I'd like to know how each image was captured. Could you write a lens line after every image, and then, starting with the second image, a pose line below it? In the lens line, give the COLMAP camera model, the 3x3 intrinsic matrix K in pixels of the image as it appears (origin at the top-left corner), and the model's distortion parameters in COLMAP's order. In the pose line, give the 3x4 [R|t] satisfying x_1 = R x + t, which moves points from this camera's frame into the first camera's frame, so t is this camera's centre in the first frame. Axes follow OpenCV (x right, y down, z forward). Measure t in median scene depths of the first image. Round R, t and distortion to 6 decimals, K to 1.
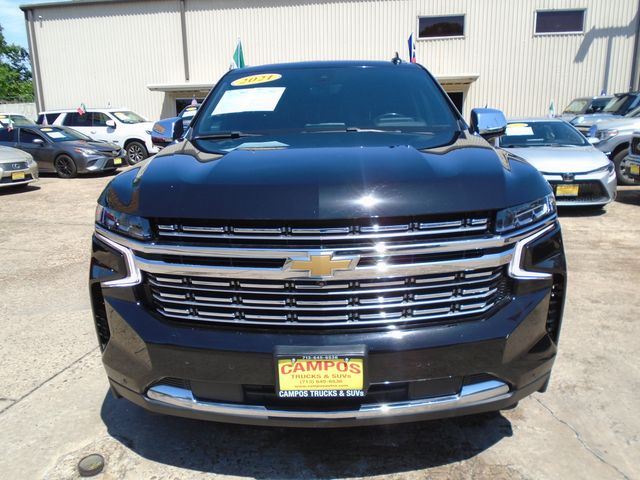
lens RADIAL K [[491.8, 0, 319.4], [0, 491.8, 240.0], [0, 0, 1]] dist [-0.016902, 0.001632]
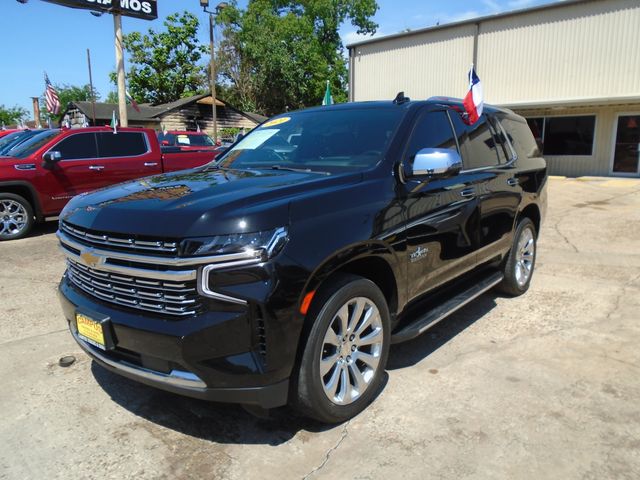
lens RADIAL K [[491.8, 0, 319.1], [0, 491.8, 237.8], [0, 0, 1]] dist [-0.016902, 0.001632]
pose [[0.787765, 0.126553, -0.602836, 0.292409], [-0.147385, 0.988965, 0.015015, -0.027530], [0.598084, 0.077021, 0.797724, 0.034794]]
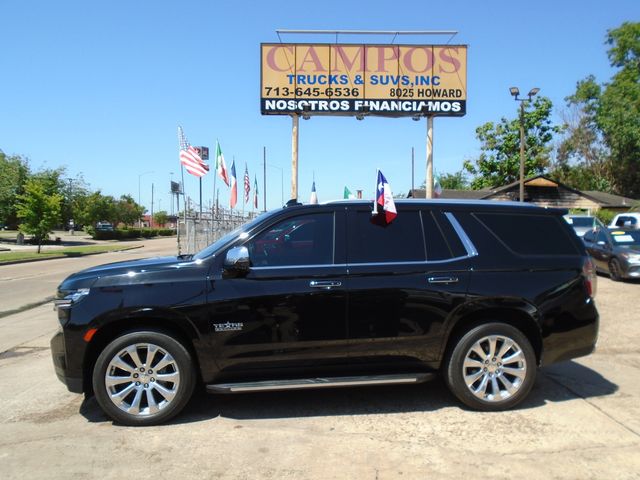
lens RADIAL K [[491.8, 0, 320.3], [0, 491.8, 239.9], [0, 0, 1]] dist [-0.016902, 0.001632]
pose [[0.136753, 0.045530, -0.989558, 0.619828], [-0.224037, 0.974482, 0.013875, -0.132105], [0.964938, 0.219800, 0.143464, 0.383423]]
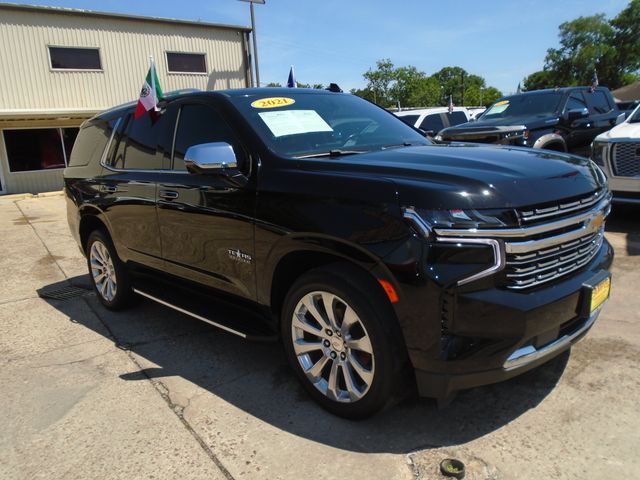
lens RADIAL K [[491.8, 0, 319.9], [0, 491.8, 242.6], [0, 0, 1]] dist [-0.016902, 0.001632]
pose [[0.690456, -0.171806, 0.702675, -0.318352], [0.216410, 0.975957, 0.025978, -0.020445], [-0.690244, 0.134129, 0.711036, 0.100219]]
